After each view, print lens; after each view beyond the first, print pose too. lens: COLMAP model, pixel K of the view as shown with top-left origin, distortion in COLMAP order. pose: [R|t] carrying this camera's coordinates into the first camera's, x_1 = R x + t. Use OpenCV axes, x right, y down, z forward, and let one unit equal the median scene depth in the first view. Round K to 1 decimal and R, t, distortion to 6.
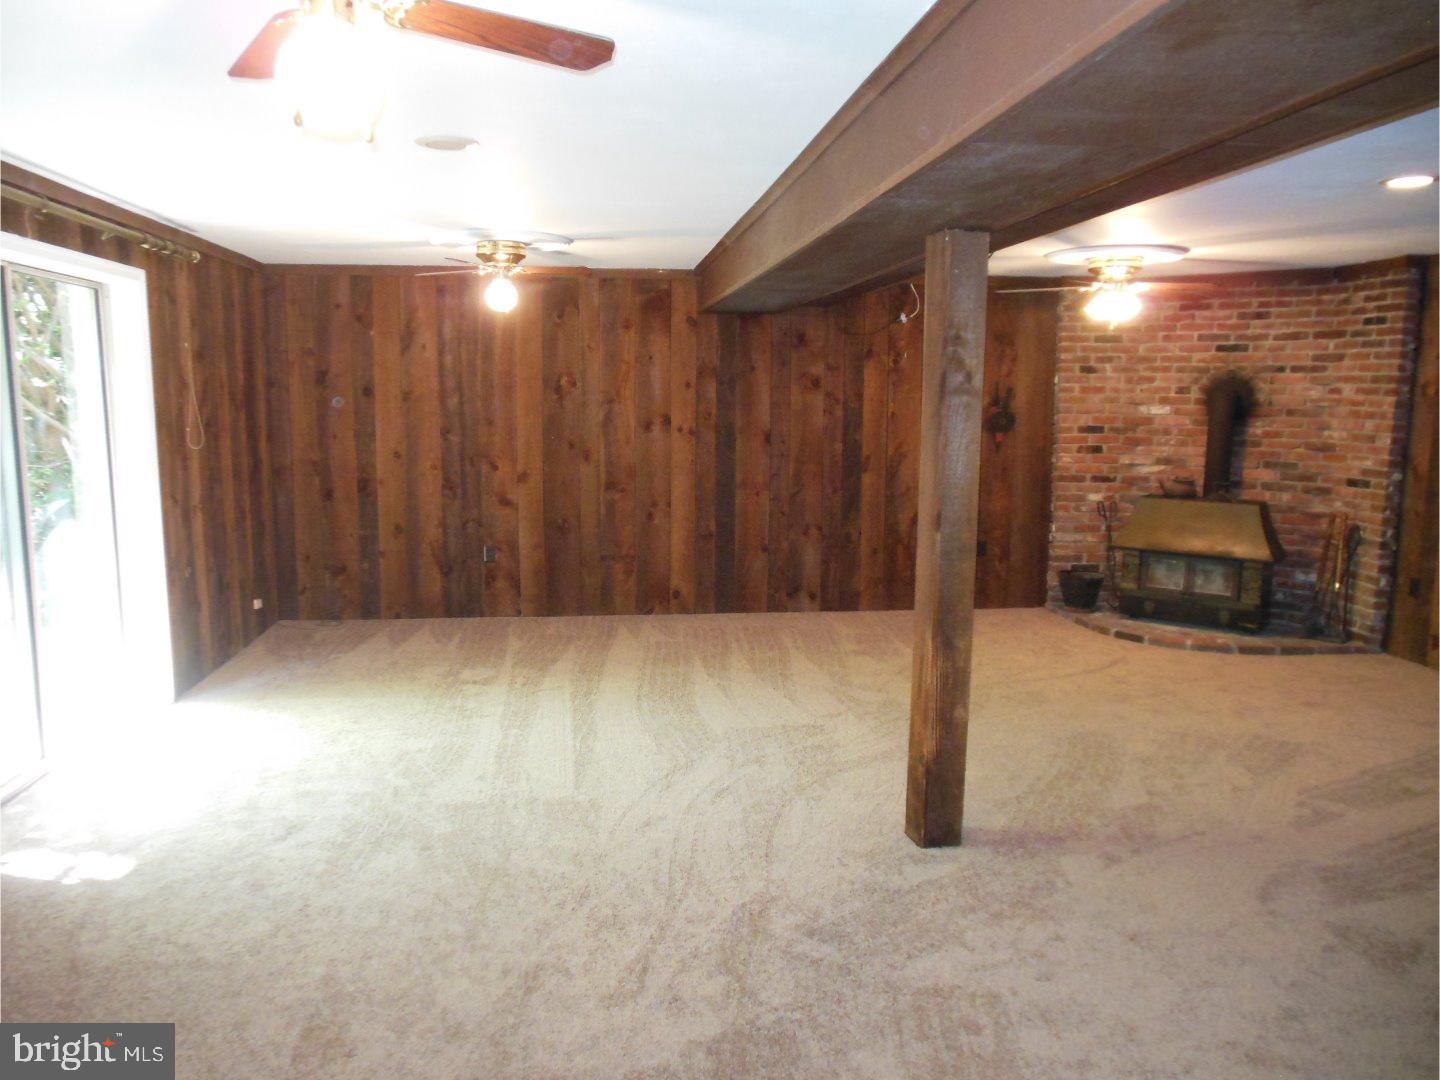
lens RADIAL K [[1091.5, 0, 708.1], [0, 1091.5, 543.1], [0, 0, 1]] dist [-0.093130, 0.132940]
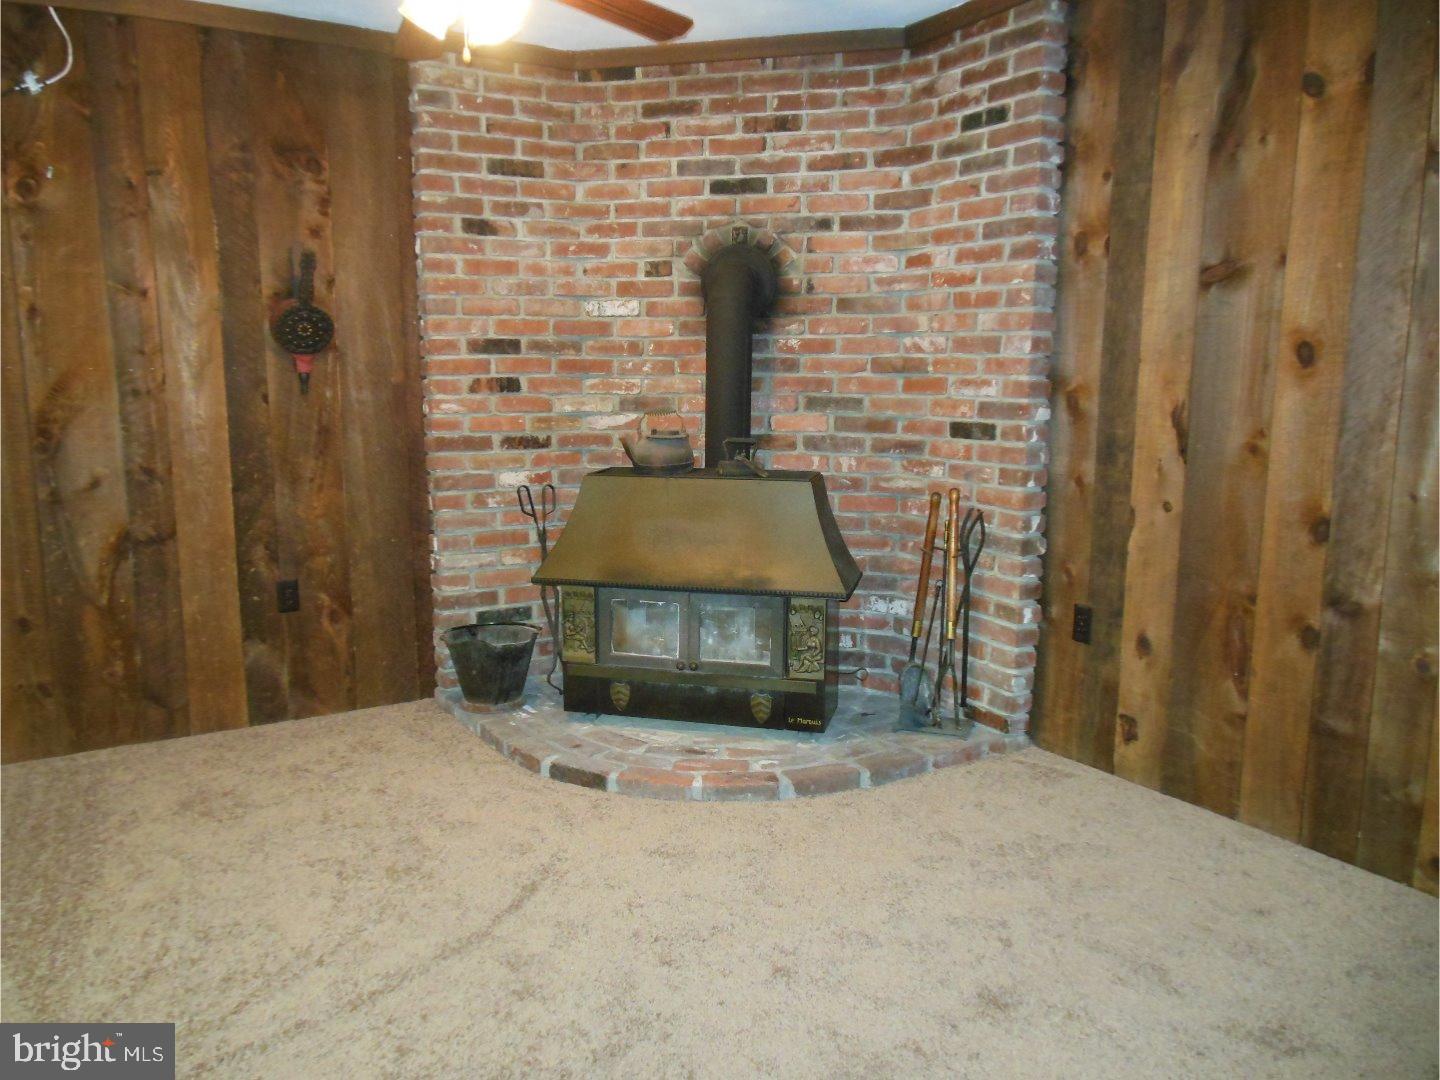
lens RADIAL K [[1091.5, 0, 708.1], [0, 1091.5, 543.1], [0, 0, 1]] dist [-0.093130, 0.132940]
pose [[0.906895, -0.072370, 0.415096, 0.239961], [0.064740, 0.997375, 0.032446, -0.023971], [-0.416354, -0.002552, 0.909199, 0.521401]]
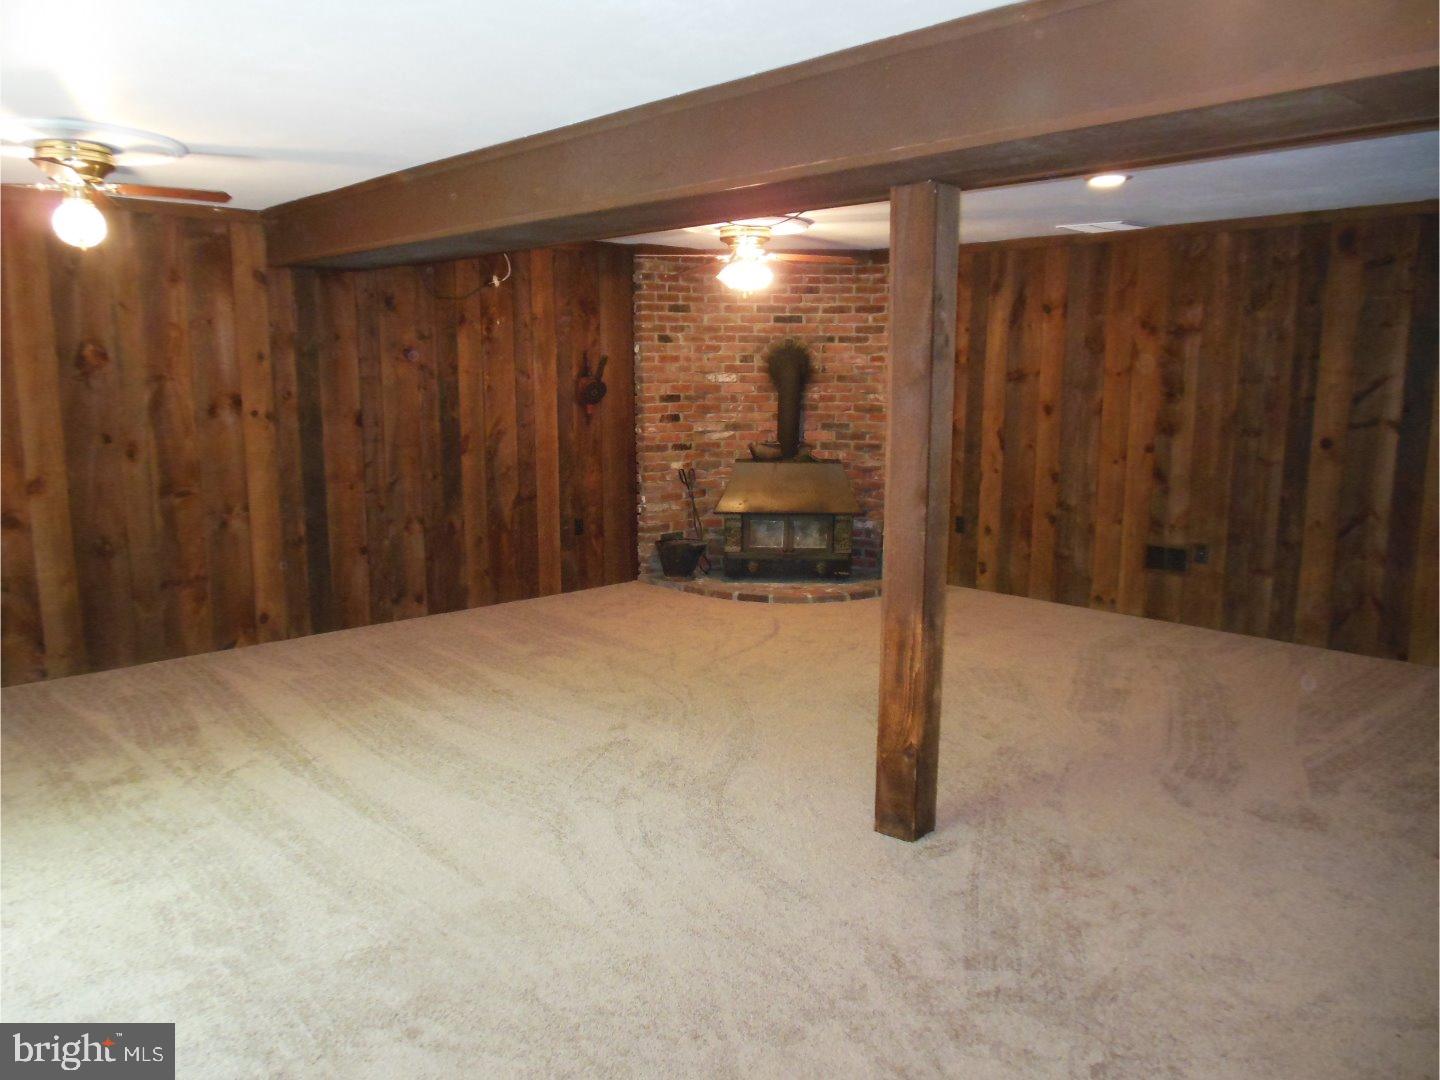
lens RADIAL K [[1091.5, 0, 708.1], [0, 1091.5, 543.1], [0, 0, 1]] dist [-0.093130, 0.132940]
pose [[0.800447, -0.100611, 0.590899, -0.243007], [0.087405, 0.994867, 0.050992, -0.021078], [-0.592997, 0.010832, 0.805132, 0.174237]]
